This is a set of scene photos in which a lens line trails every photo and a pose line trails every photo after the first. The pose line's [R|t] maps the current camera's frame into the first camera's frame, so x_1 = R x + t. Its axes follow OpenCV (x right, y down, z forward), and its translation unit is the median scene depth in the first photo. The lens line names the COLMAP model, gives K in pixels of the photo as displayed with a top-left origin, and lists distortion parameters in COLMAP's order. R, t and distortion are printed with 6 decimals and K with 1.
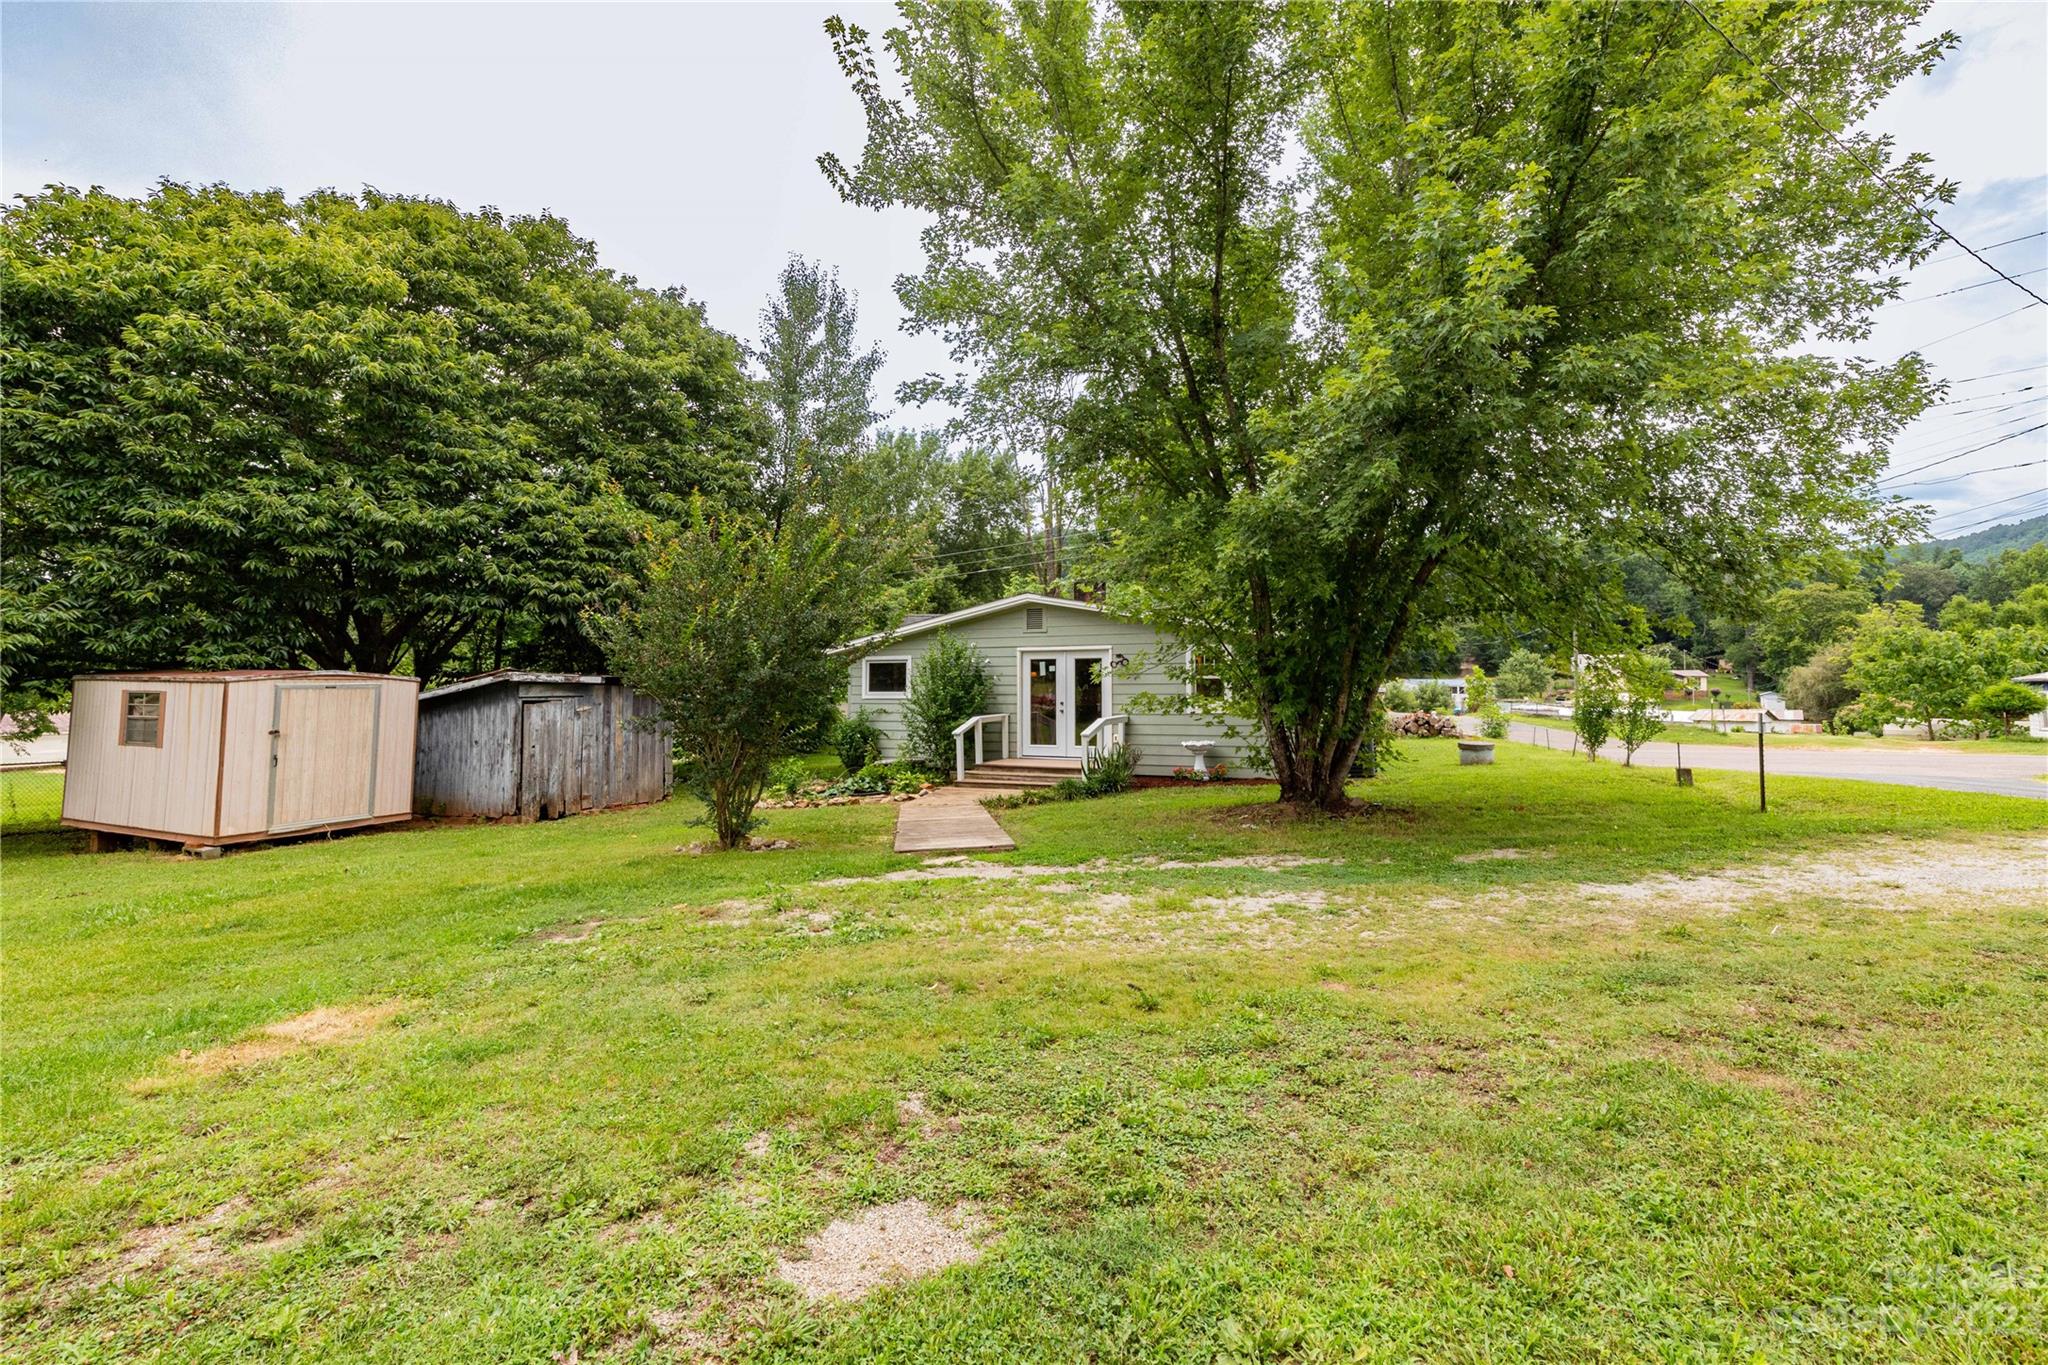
lens RADIAL K [[942.8, 0, 1022.9], [0, 942.8, 660.5], [0, 0, 1]] dist [-0.000880, -0.000427]
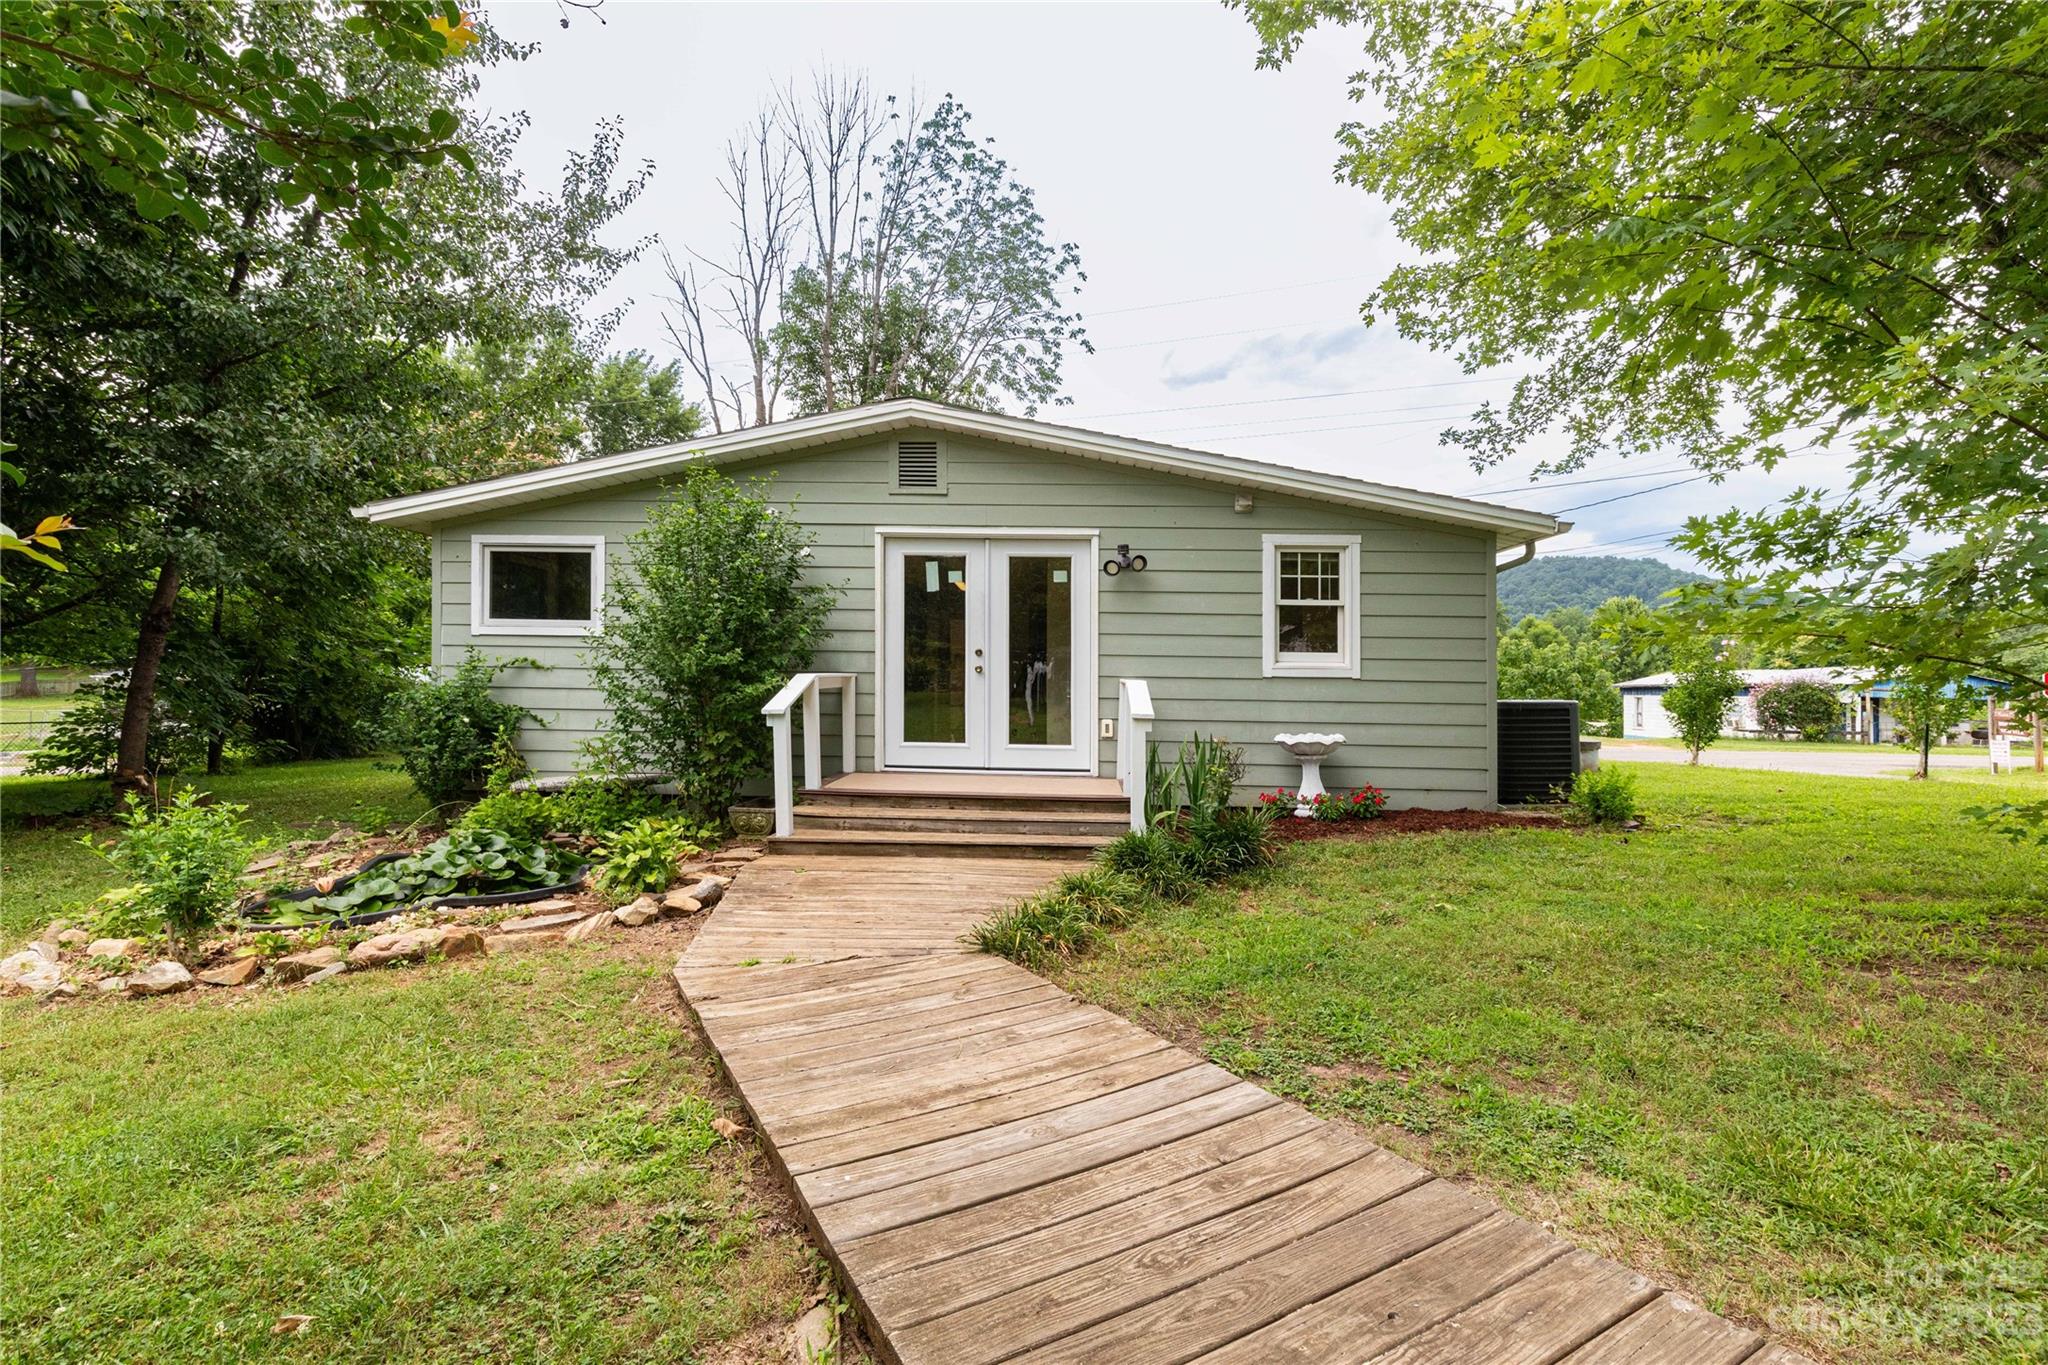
lens RADIAL K [[918.3, 0, 1025.5], [0, 918.3, 716.8], [0, 0, 1]] dist [-0.000112, -0.000084]
pose [[0.922067, 0.010372, 0.386890, -0.111758], [-0.034033, 0.997941, 0.054356, 0.051928], [-0.385530, -0.063287, 0.920522, 0.584345]]
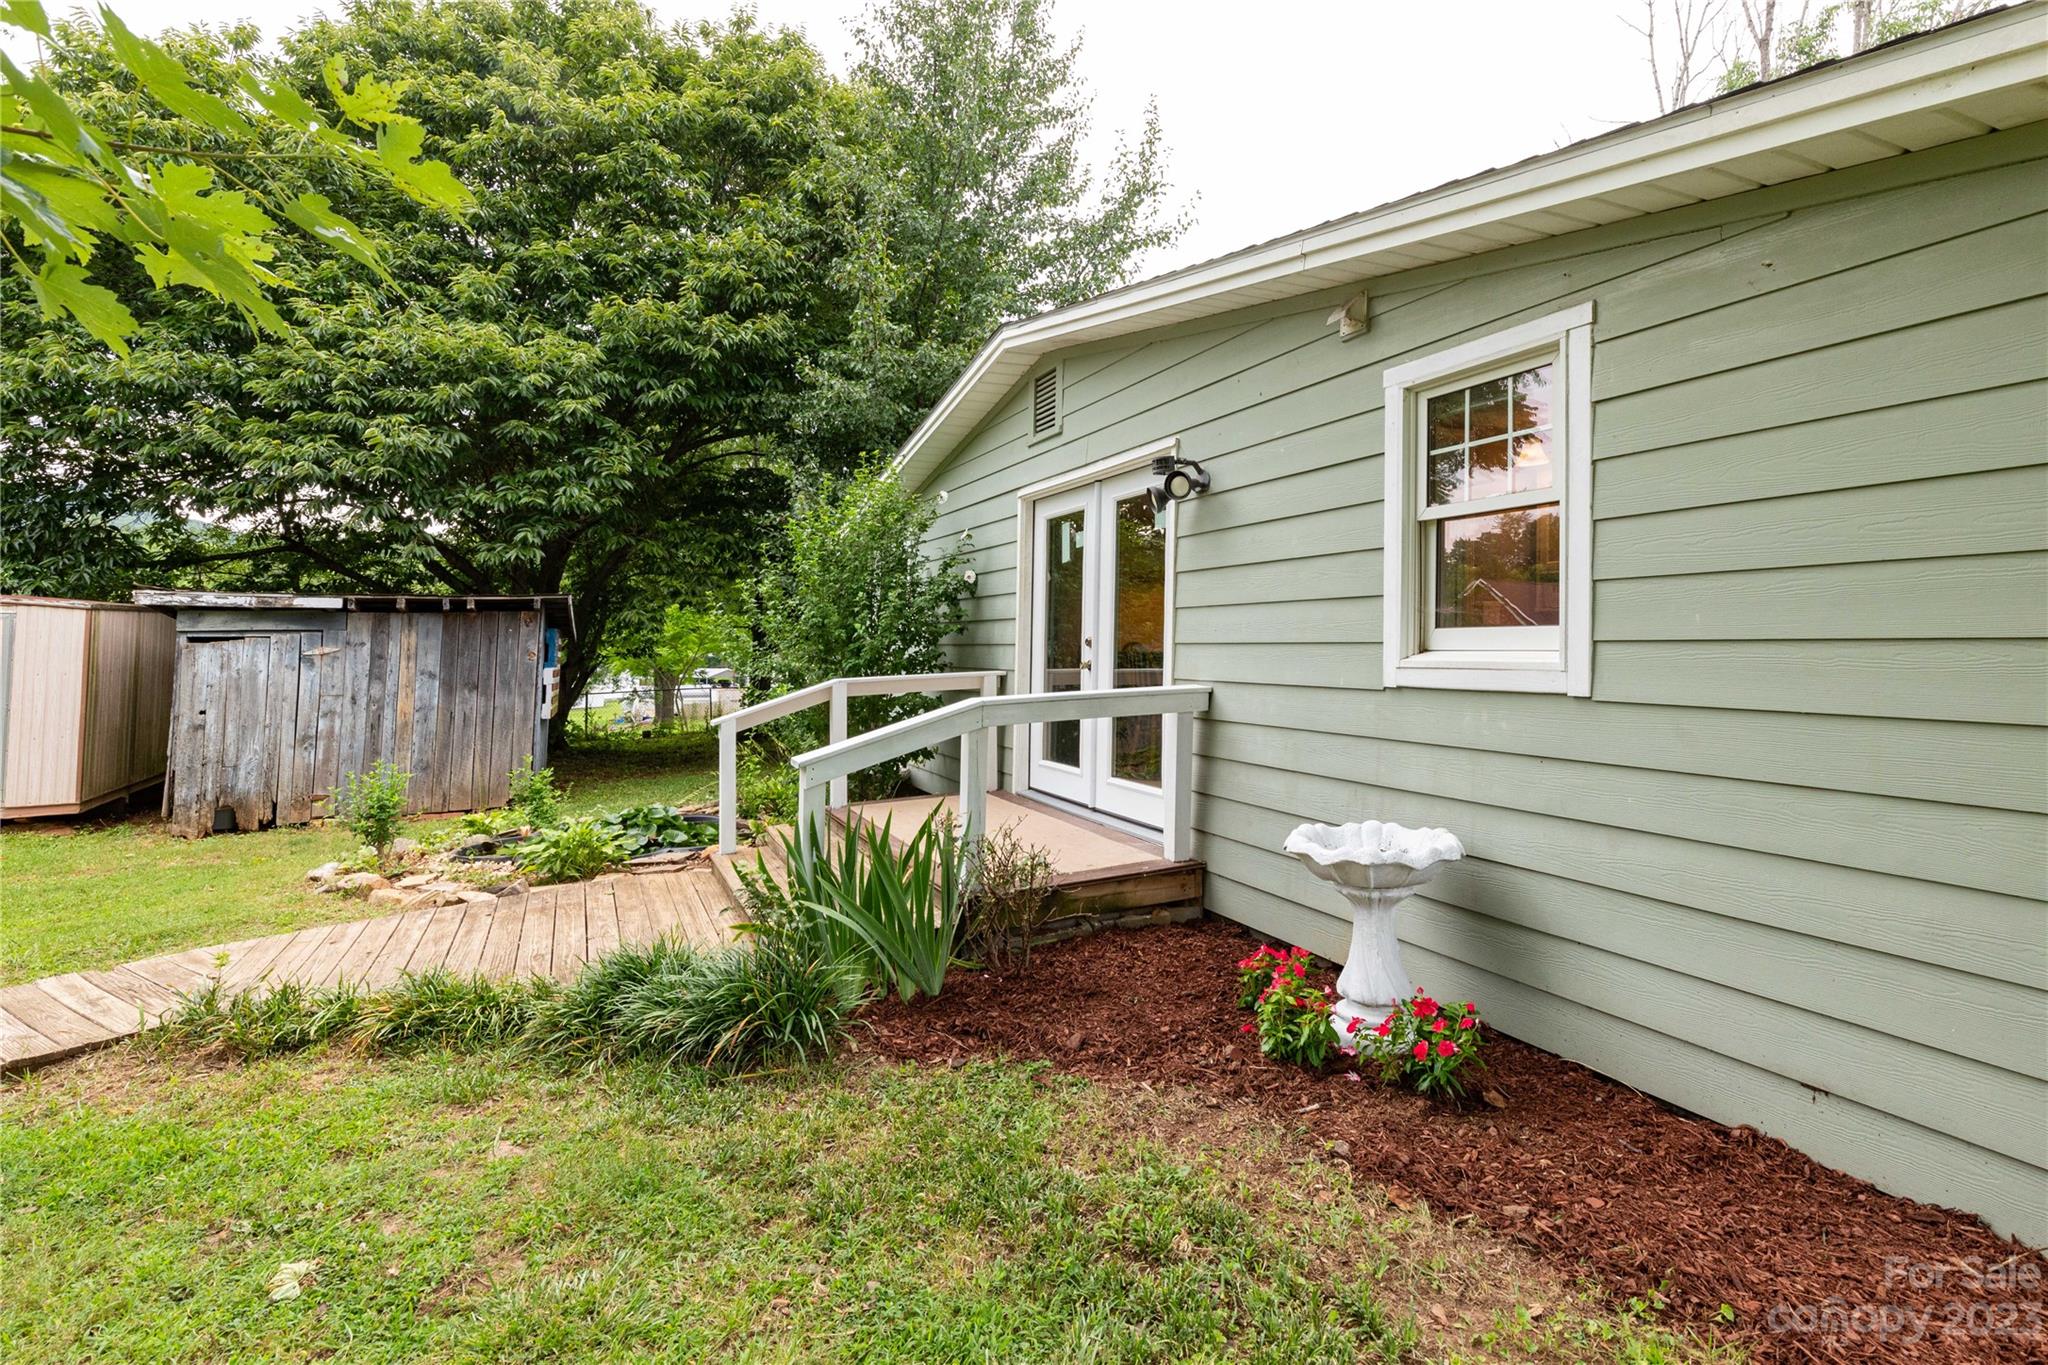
lens RADIAL K [[942.8, 0, 1022.9], [0, 942.8, 660.5], [0, 0, 1]] dist [-0.000880, -0.000427]
pose [[0.763626, 0.012697, -0.645534, 0.238048], [0.028793, 0.998142, 0.053692, 0.033777], [0.645016, -0.059587, 0.761842, 0.743994]]
